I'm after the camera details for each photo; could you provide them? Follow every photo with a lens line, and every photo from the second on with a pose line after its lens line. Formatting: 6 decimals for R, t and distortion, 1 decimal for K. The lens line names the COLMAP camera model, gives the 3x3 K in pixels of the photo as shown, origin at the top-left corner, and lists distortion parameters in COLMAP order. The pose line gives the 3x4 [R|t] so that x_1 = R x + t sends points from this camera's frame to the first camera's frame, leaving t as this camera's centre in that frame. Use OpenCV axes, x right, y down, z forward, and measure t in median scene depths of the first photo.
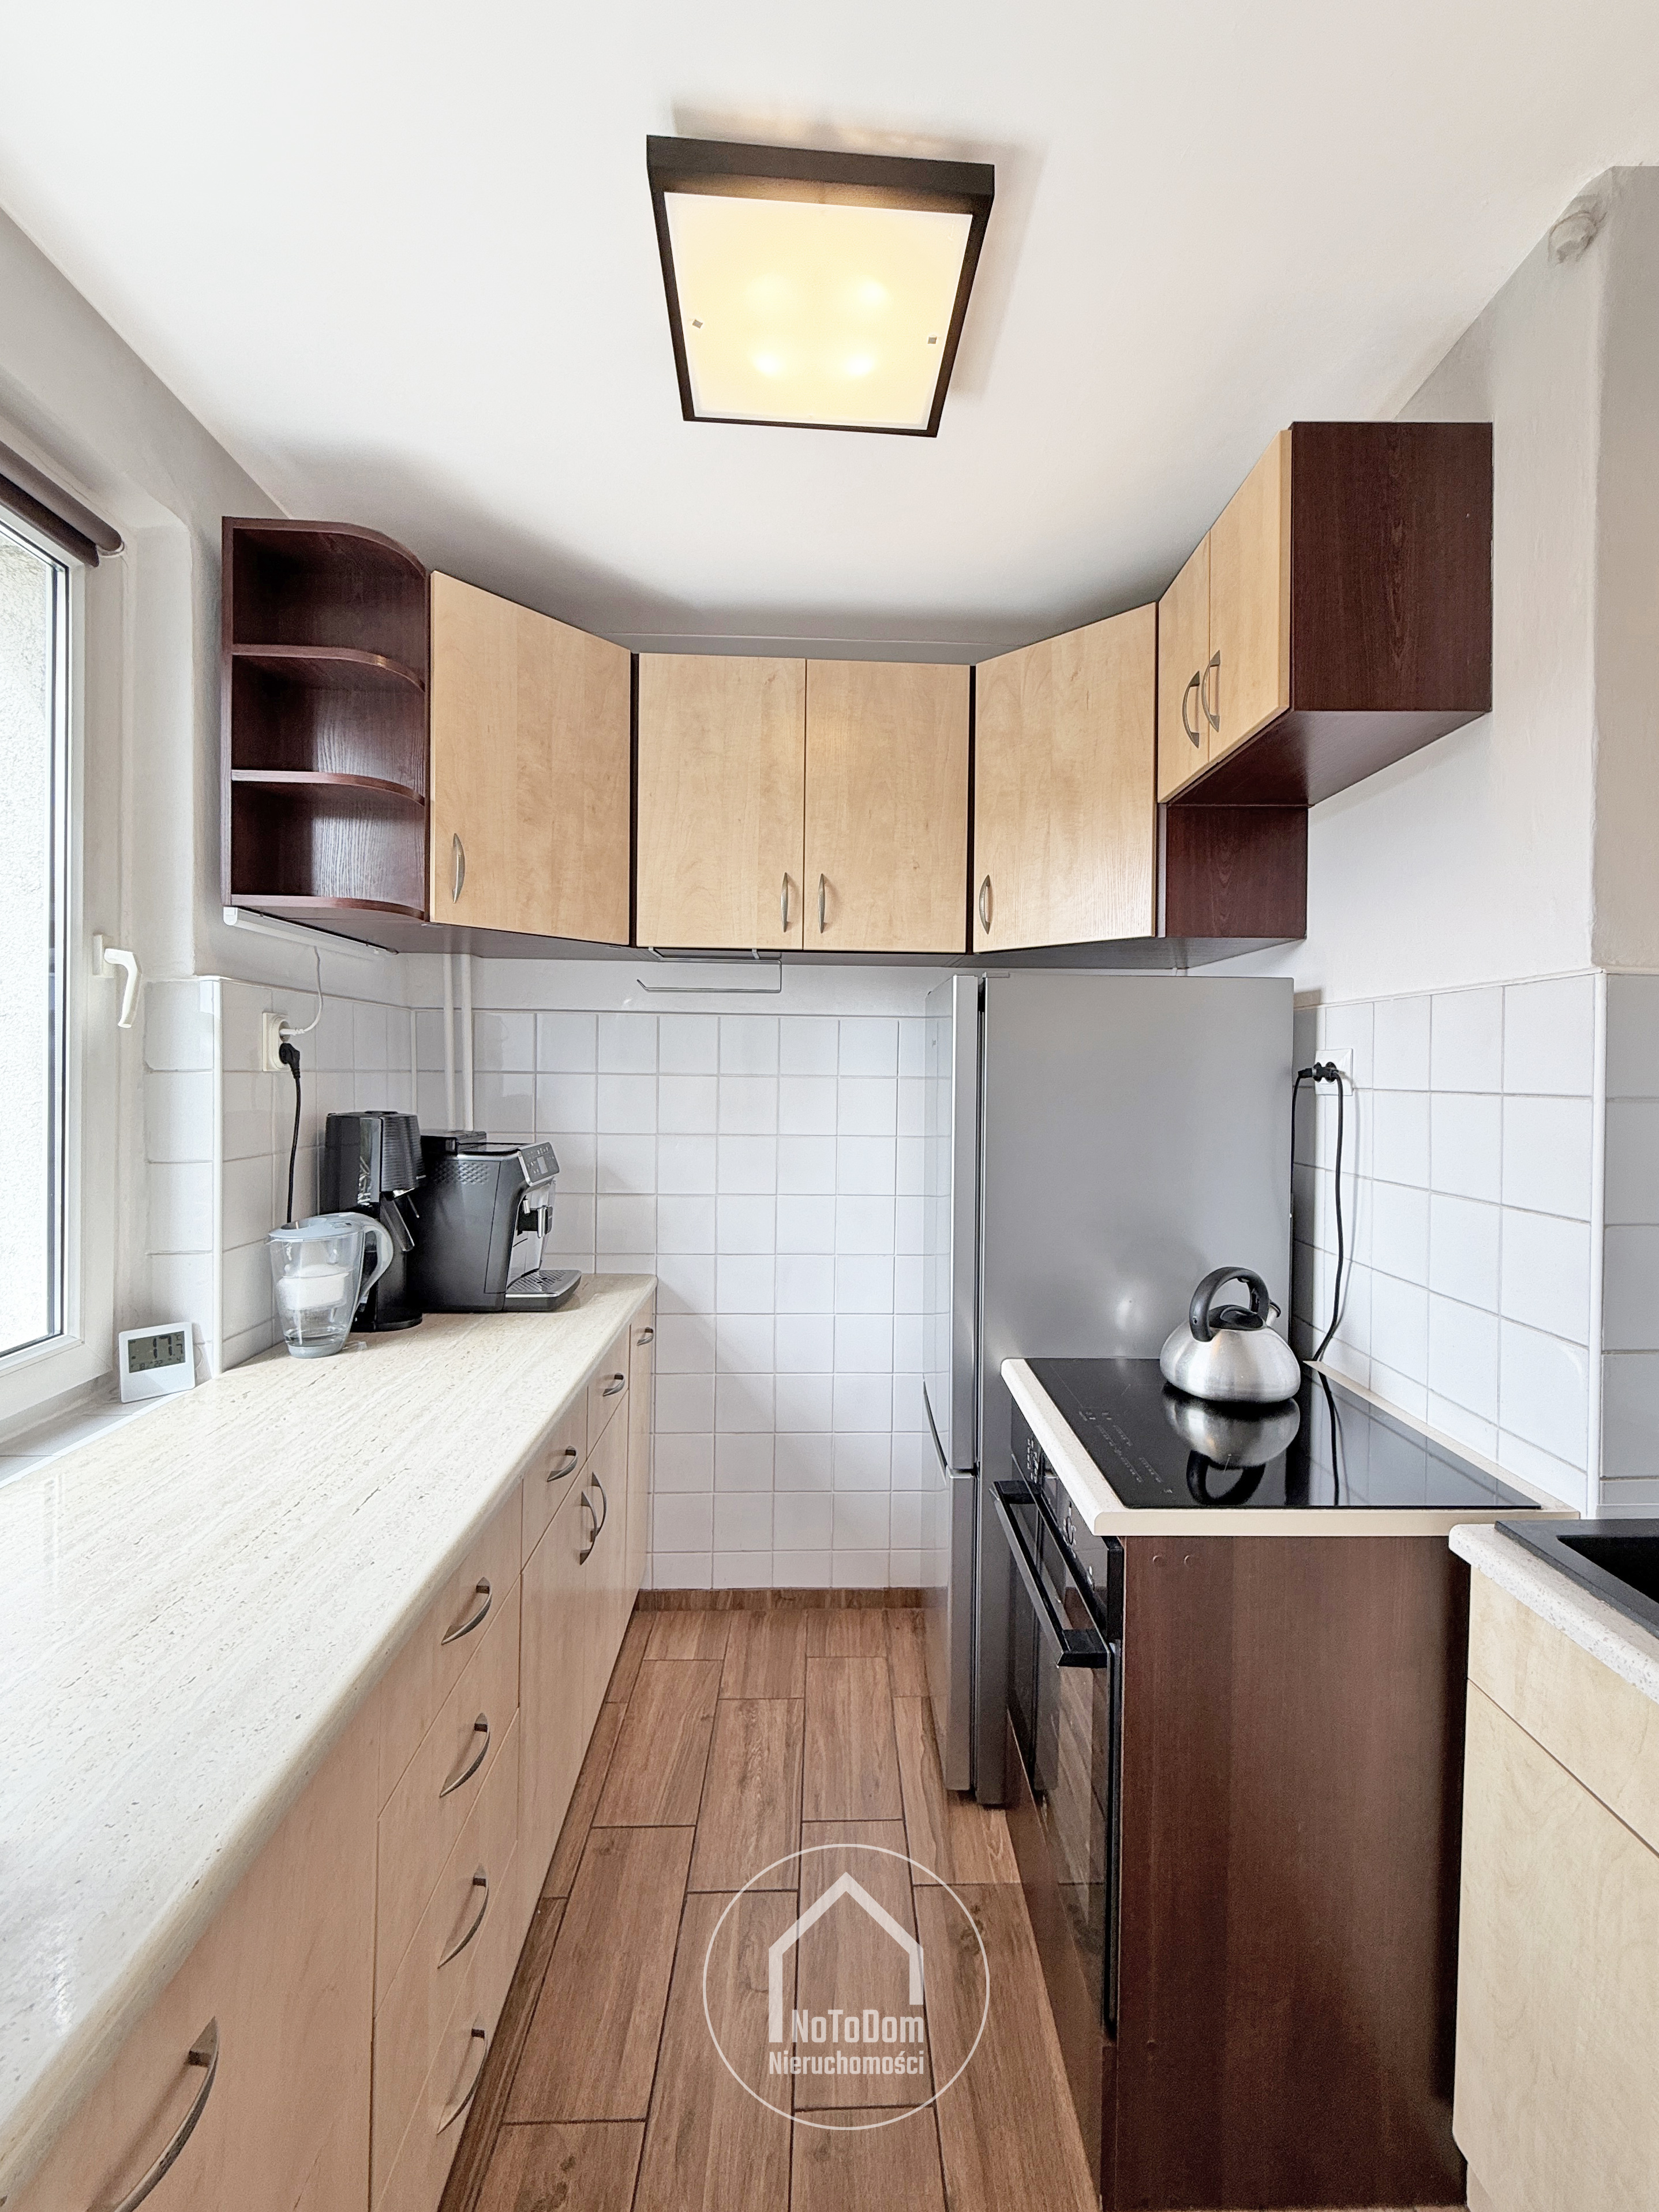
lens RADIAL K [[928.5, 0, 874.7], [0, 928.5, 1083.1], [0, 0, 1]] dist [-0.000377, 0.000205]
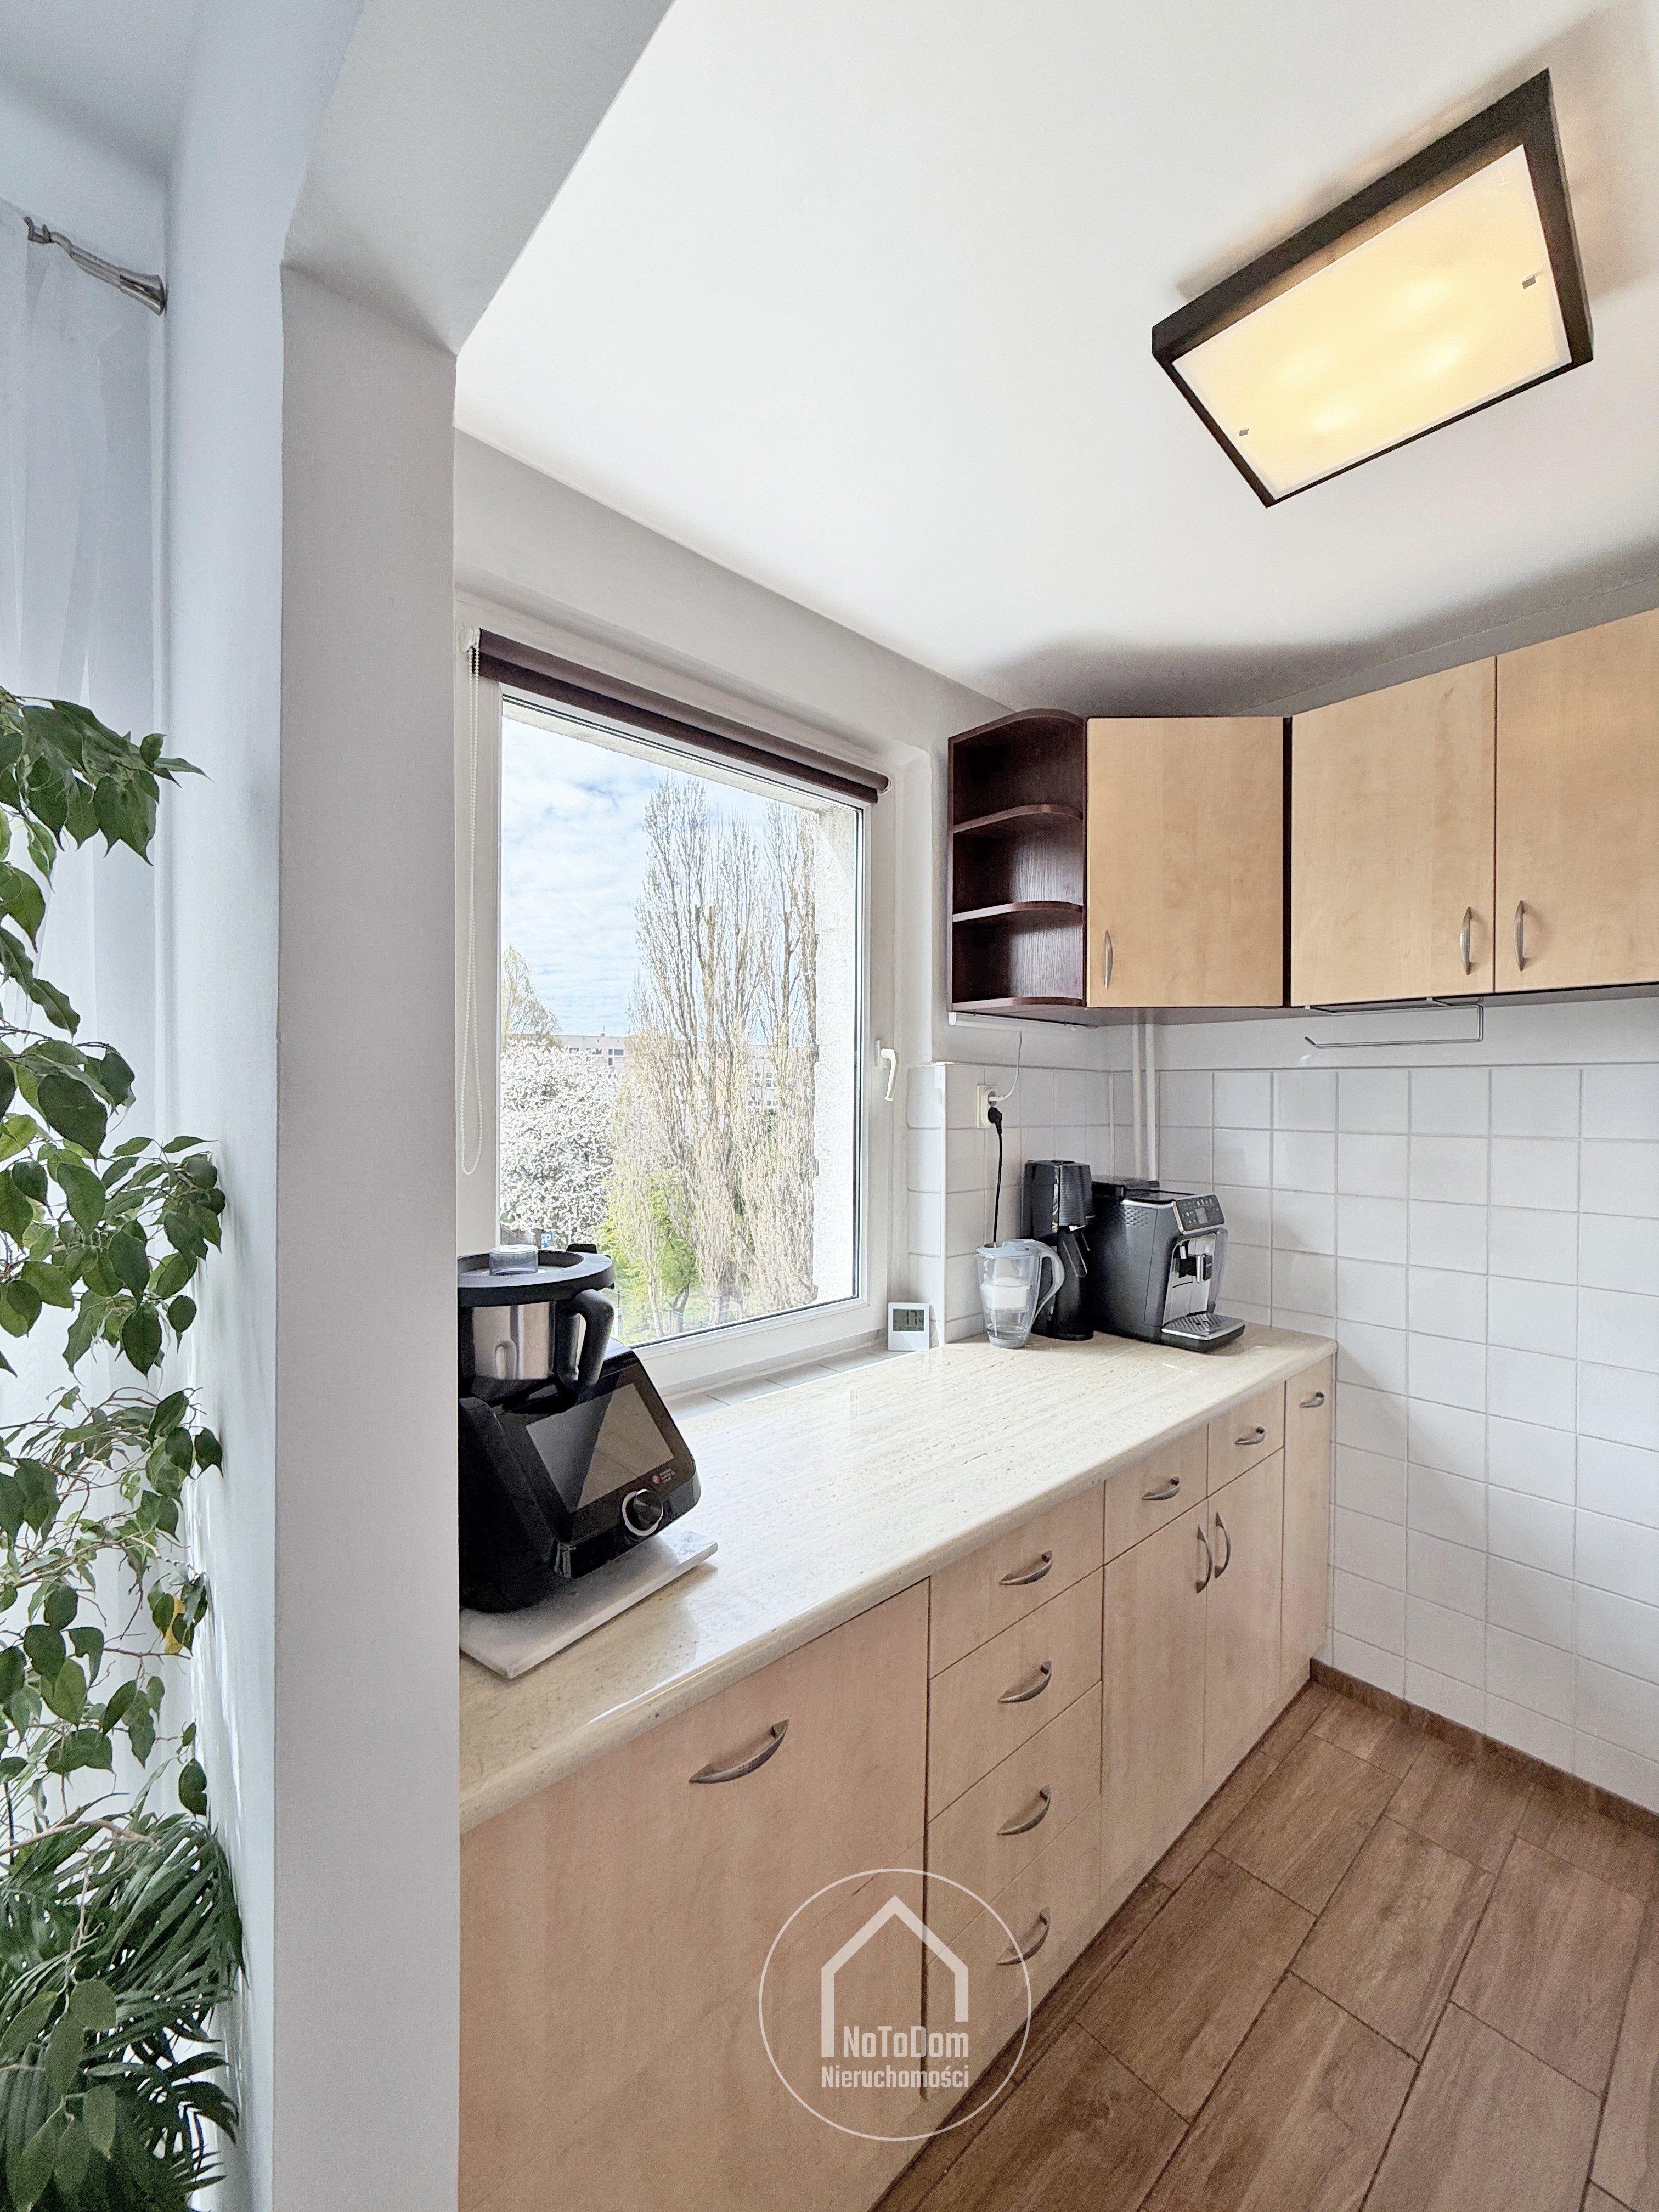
lens RADIAL K [[887.3, 0, 829.5], [0, 887.3, 1106.0], [0, 0, 1]] dist [0.000297, -0.000075]
pose [[0.633603, -0.001074, -0.773657, 0.194991], [-0.011248, 0.999881, -0.010600, -0.027720], [0.773576, 0.015418, 0.633515, 0.009591]]
